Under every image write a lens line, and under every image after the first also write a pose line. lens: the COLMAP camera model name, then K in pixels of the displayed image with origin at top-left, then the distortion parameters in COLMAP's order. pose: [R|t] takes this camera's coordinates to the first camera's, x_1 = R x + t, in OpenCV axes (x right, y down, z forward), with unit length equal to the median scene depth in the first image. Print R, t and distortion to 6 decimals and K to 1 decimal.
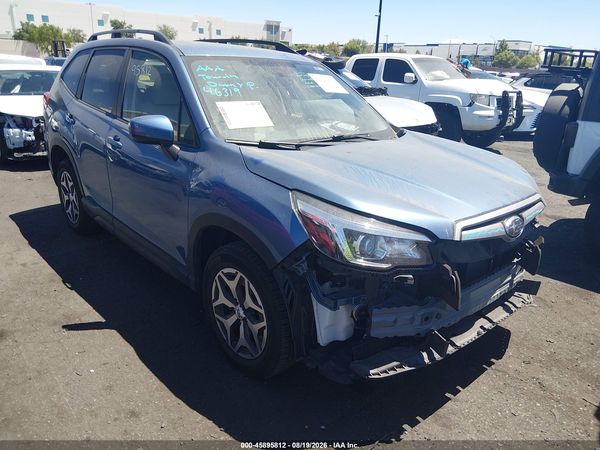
lens RADIAL K [[455.2, 0, 308.1], [0, 455.2, 224.9], [0, 0, 1]] dist [0.078832, -0.128110]
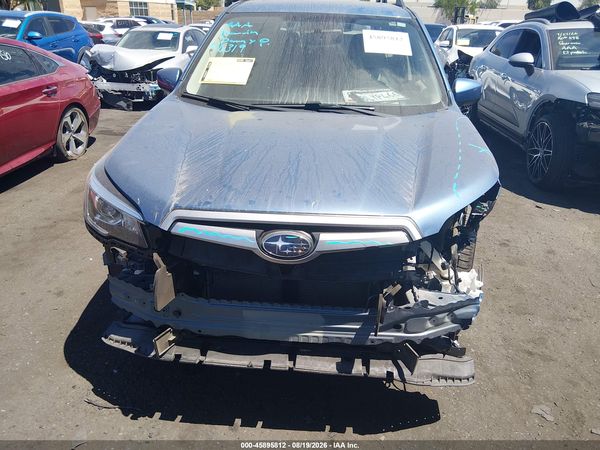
lens RADIAL K [[457.5, 0, 310.9], [0, 457.5, 225.2], [0, 0, 1]] dist [0.092159, -0.155363]
pose [[0.695152, 0.270121, -0.666182, 0.902822], [-0.228330, 0.961695, 0.151685, -0.135356], [0.681638, 0.046665, 0.730200, 0.486698]]
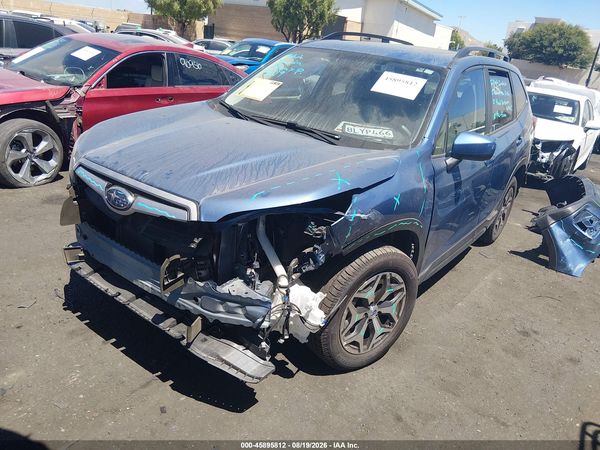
lens RADIAL K [[457.5, 0, 310.9], [0, 457.5, 225.2], [0, 0, 1]] dist [0.092159, -0.155363]
pose [[0.211174, 0.338150, -0.917093, 1.354121], [-0.424677, 0.876810, 0.225509, -0.310725], [0.880372, 0.341847, 0.328764, 1.009181]]
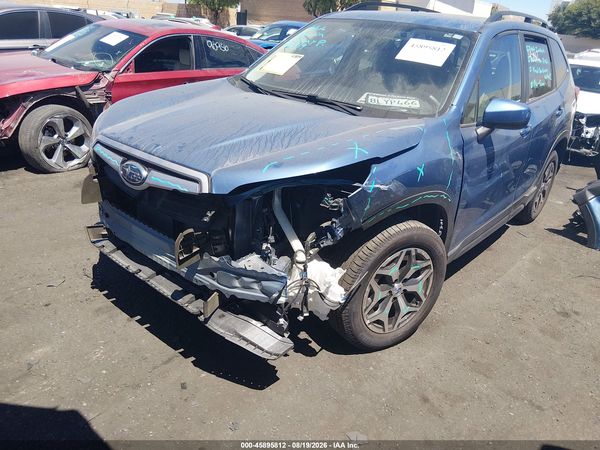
lens RADIAL K [[457.5, 0, 310.9], [0, 457.5, 225.2], [0, 0, 1]] dist [0.092159, -0.155363]
pose [[0.142773, 0.362327, -0.921051, 1.338045], [-0.392795, 0.874906, 0.283287, -0.294257], [0.908476, 0.321339, 0.267233, 1.062168]]
